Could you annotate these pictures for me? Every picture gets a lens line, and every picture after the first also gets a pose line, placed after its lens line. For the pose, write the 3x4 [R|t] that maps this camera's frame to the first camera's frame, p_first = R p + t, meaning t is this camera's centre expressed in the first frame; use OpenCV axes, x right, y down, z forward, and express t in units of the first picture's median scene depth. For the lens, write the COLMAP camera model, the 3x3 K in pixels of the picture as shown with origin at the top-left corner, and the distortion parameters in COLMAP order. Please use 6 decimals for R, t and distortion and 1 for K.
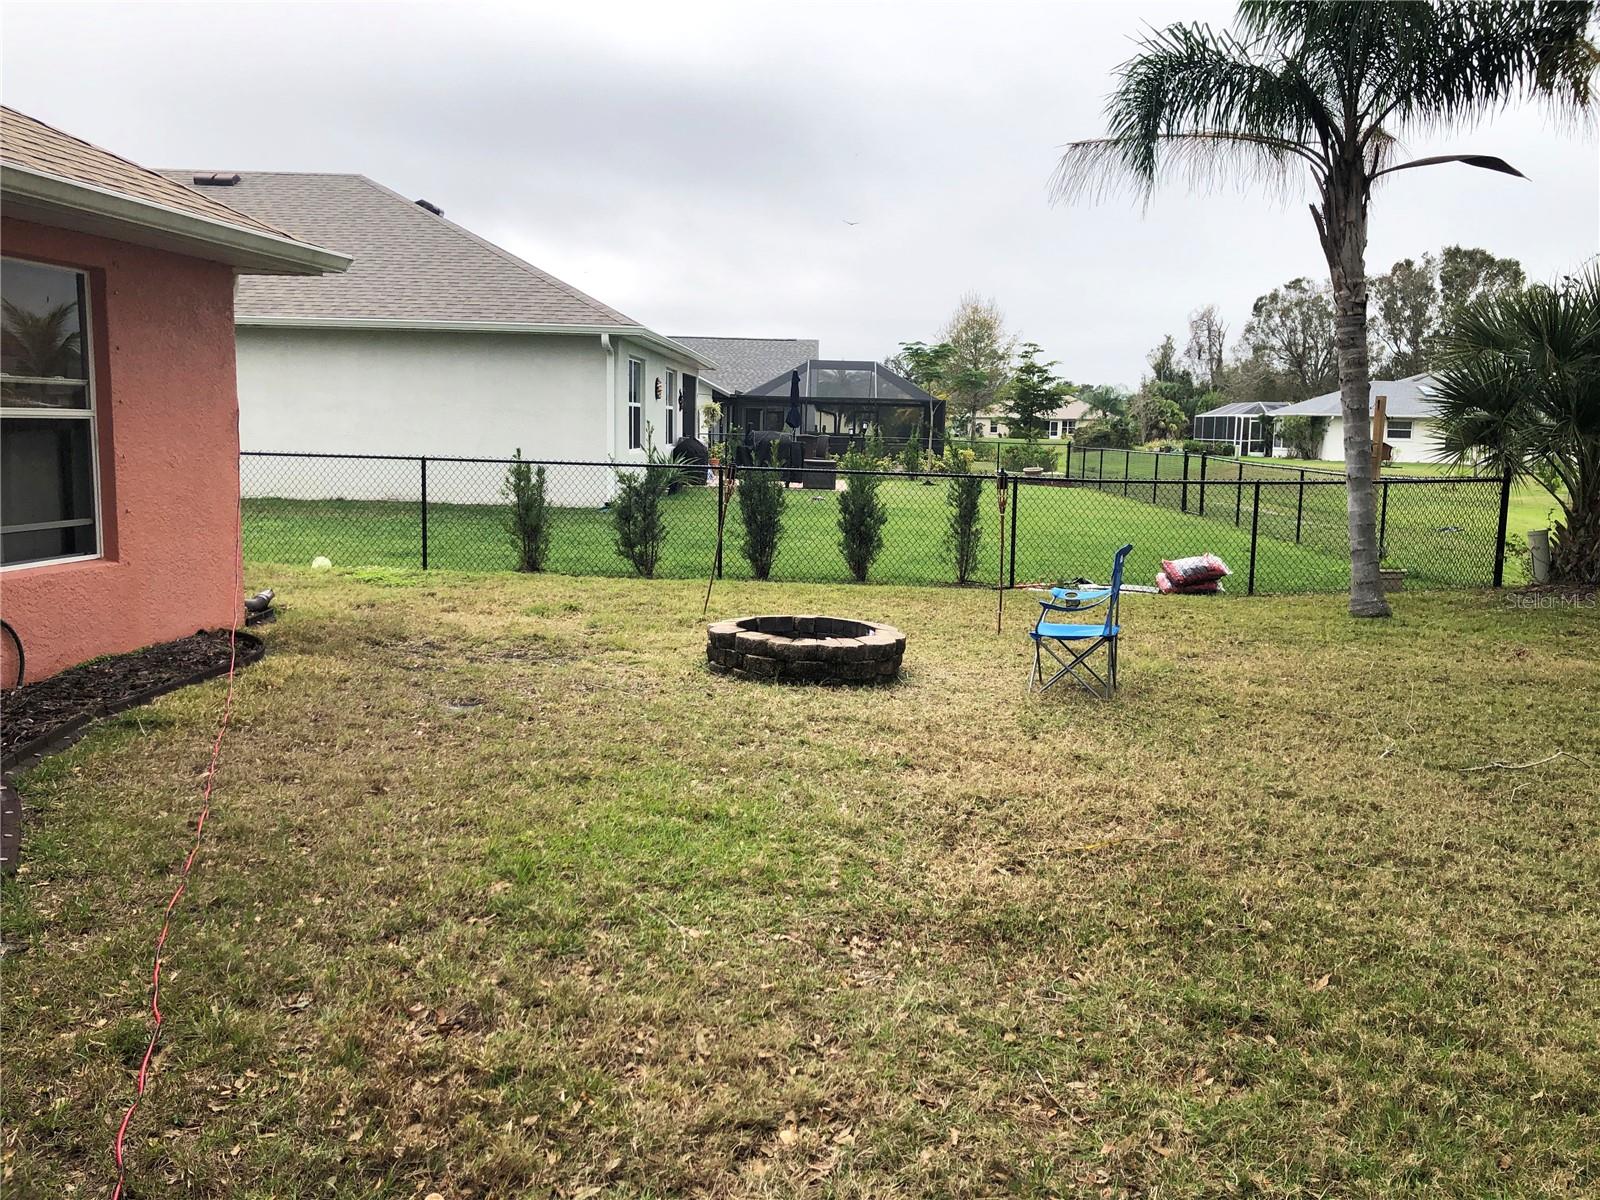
lens RADIAL K [[1325.1, 0, 807.2], [0, 1325.1, 589.0], [0, 0, 1]] dist [0.009560, 0.005182]
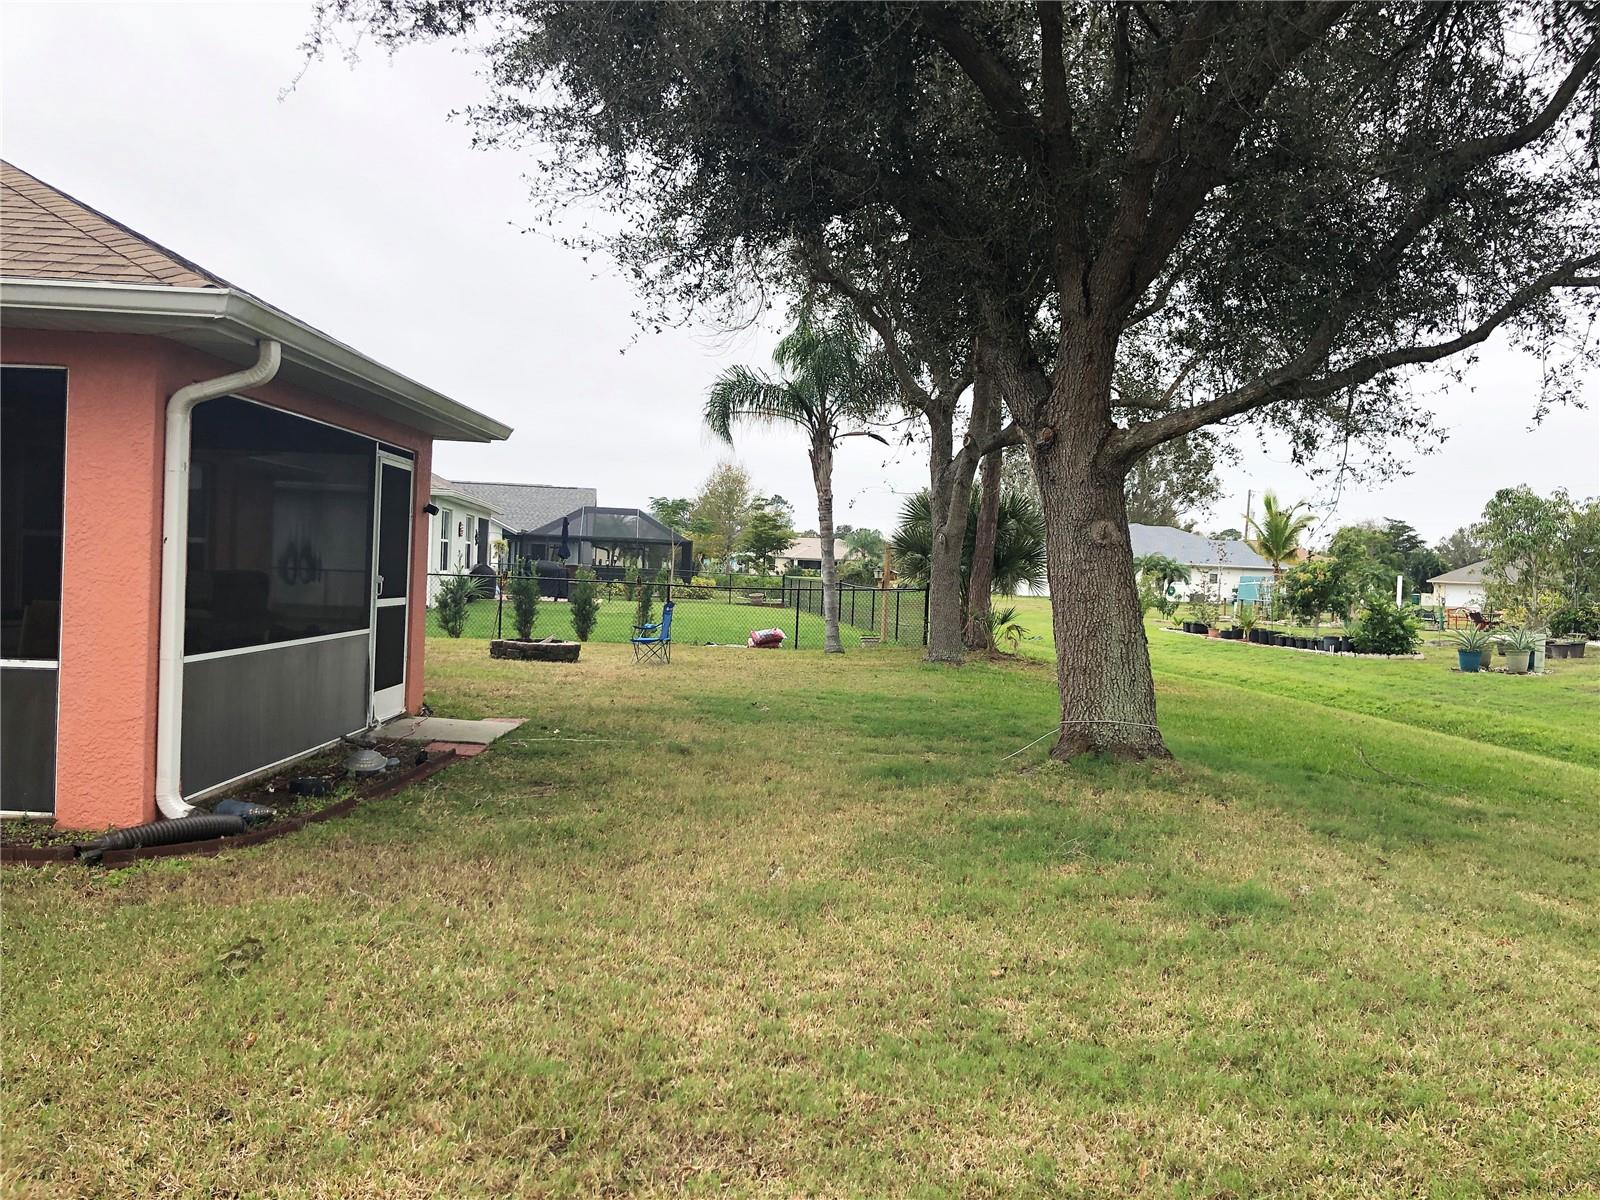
lens RADIAL K [[1301.9, 0, 882.7], [0, 1301.9, 601.0], [0, 0, 1]] dist [0.009066, -0.037607]
pose [[0.977786, 0.011978, 0.209264, 0.032166], [0.007940, 0.995532, -0.094085, 0.050436], [-0.209456, 0.093657, 0.973322, -0.371766]]
